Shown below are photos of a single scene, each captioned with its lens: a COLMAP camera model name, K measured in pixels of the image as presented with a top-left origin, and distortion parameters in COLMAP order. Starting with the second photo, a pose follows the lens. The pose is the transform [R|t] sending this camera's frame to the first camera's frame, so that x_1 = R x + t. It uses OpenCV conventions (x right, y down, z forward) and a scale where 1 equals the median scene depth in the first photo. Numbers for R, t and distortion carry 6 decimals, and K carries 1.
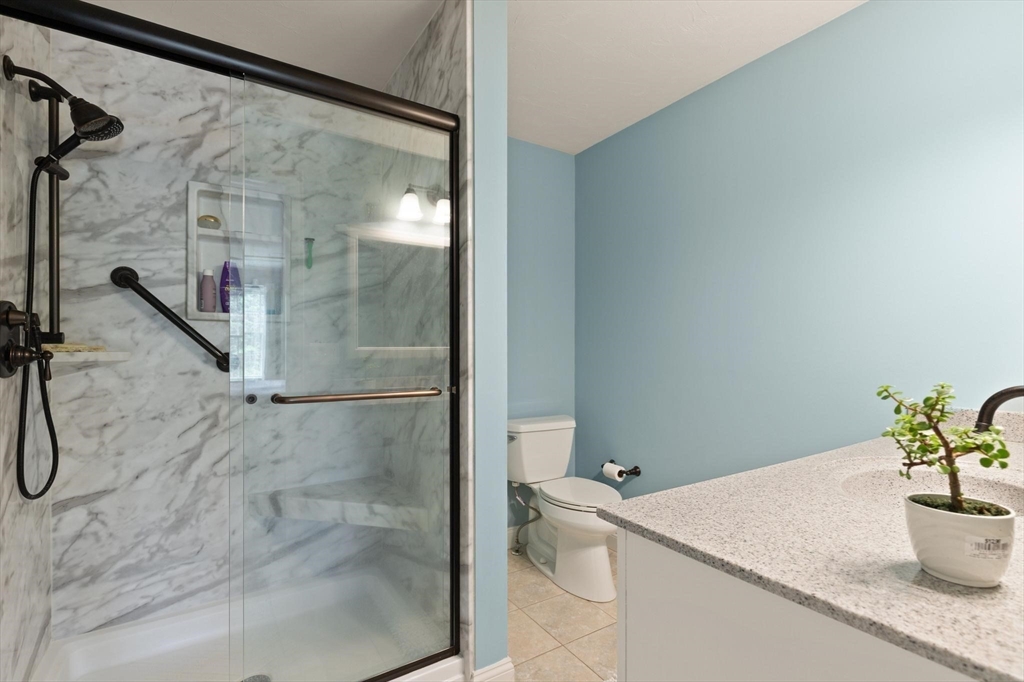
lens RADIAL K [[474.0, 0, 520.0], [0, 474.0, 354.2], [0, 0, 1]] dist [0.005885, 0.000906]
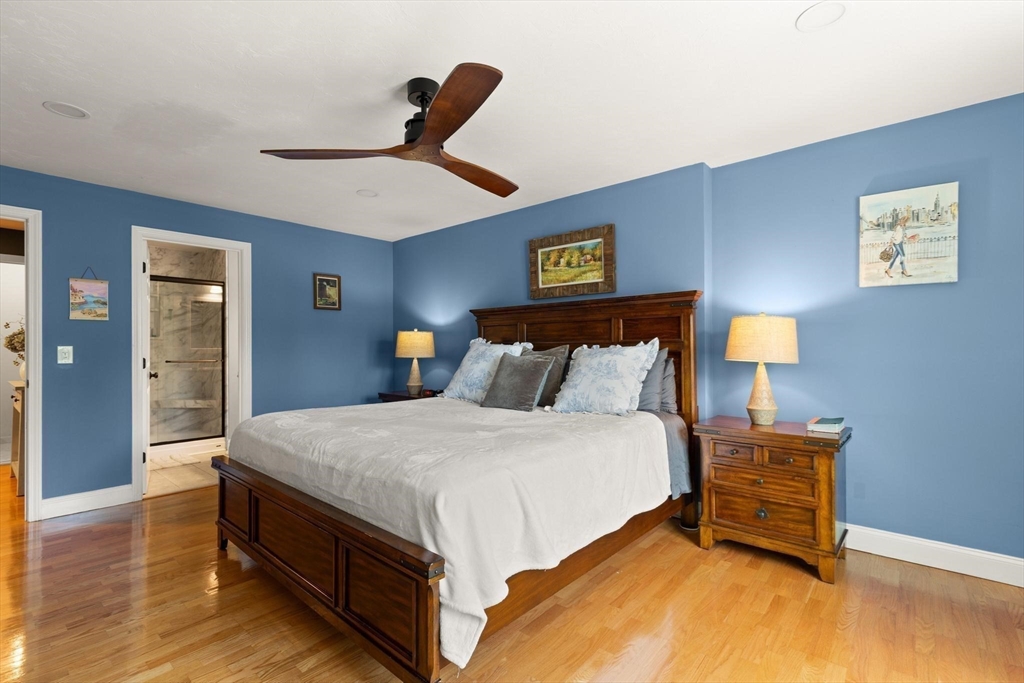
lens RADIAL K [[466.1, 0, 515.2], [0, 466.1, 347.4], [0, 0, 1]] dist [0.001221, -0.000253]
pose [[0.960820, -0.001152, 0.277171, 0.820638], [0.004265, 0.999934, -0.010630, 0.018331], [-0.277141, 0.011396, 0.960762, -2.427553]]
